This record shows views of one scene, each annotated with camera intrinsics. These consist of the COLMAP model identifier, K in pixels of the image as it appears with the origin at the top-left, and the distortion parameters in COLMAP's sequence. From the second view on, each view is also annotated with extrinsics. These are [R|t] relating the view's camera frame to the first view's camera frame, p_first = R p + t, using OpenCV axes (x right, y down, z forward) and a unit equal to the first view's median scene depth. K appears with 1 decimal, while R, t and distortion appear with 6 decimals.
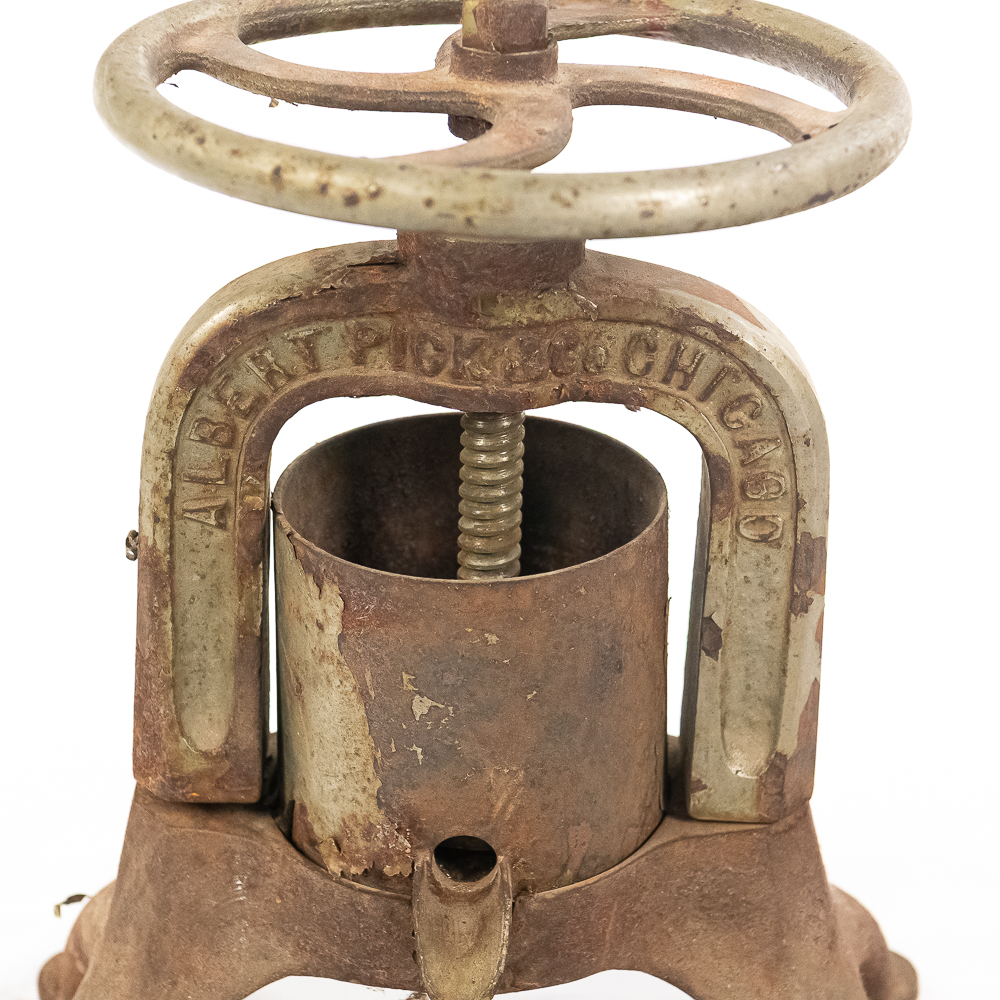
lens RADIAL K [[3076.1, 0, 500.0], [0, 3076.1, 500.0], [0, 0, 1]] dist [0.054955, 0.581521]
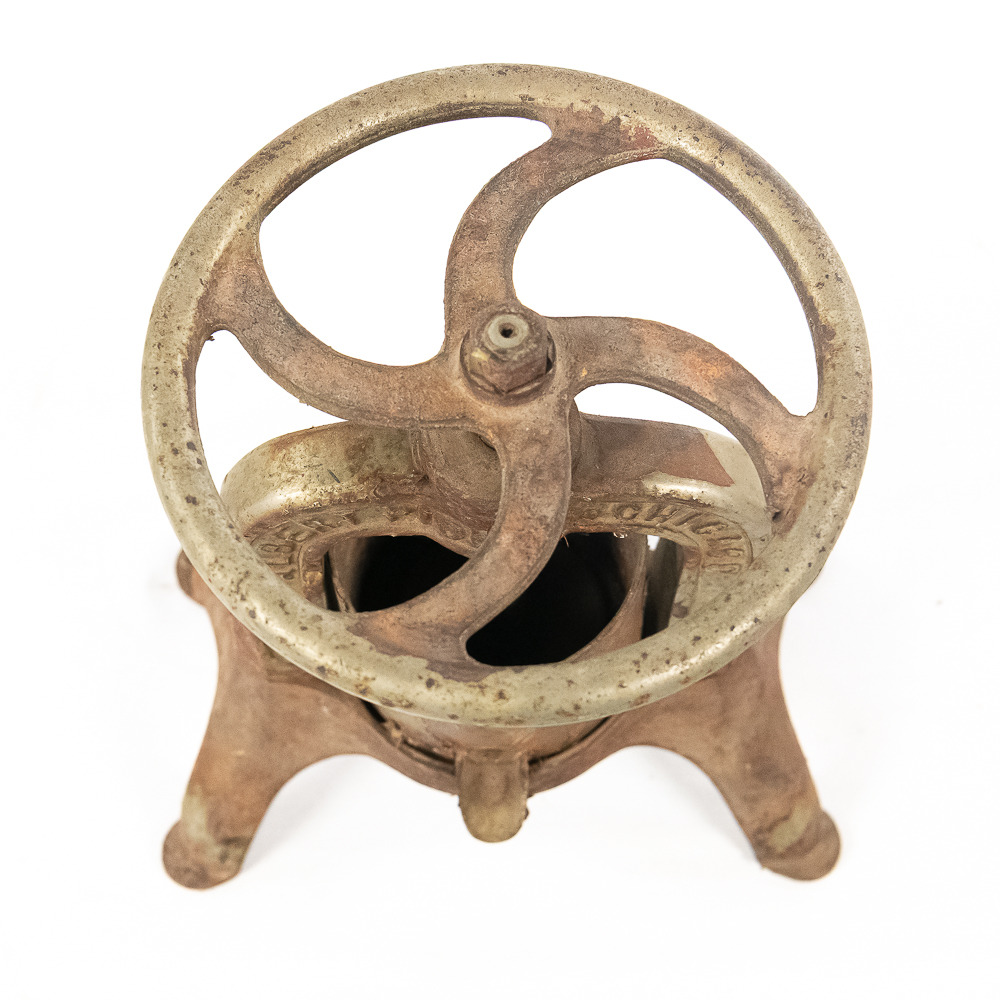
lens RADIAL K [[2173.7, 0, 500.0], [0, 2173.7, 500.0], [0, 0, 1]] dist [0.078416, 0.153436]
pose [[0.999533, -0.028340, -0.011389, 0.005811], [0.028335, 0.721216, 0.692130, -0.626882], [-0.011401, -0.692130, 0.721683, 0.388156]]
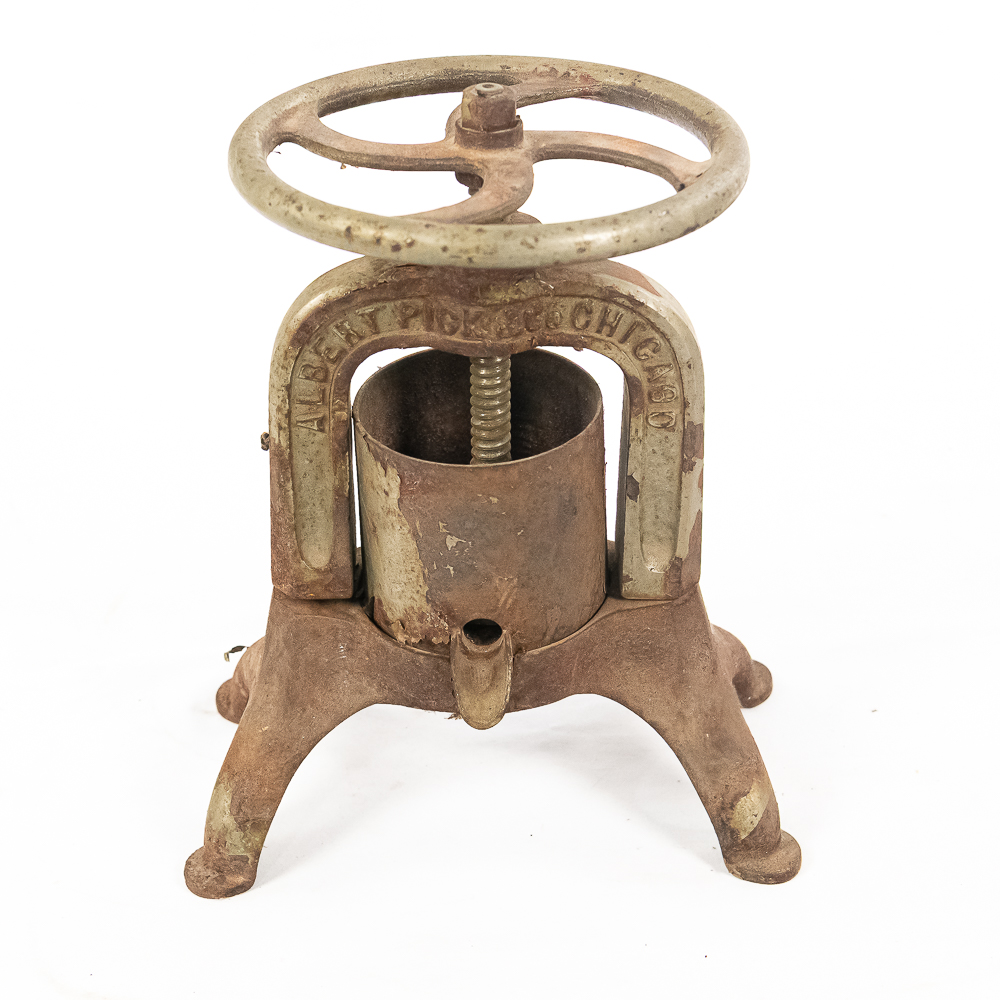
lens RADIAL K [[2173.7, 0, 500.0], [0, 2173.7, 500.0], [0, 0, 1]] dist [0.078416, 0.153436]
pose [[0.999403, -0.034169, -0.005069, 0.005911], [0.034527, 0.992655, 0.115945, -0.083110], [0.001070, -0.116050, 0.993243, -0.116842]]
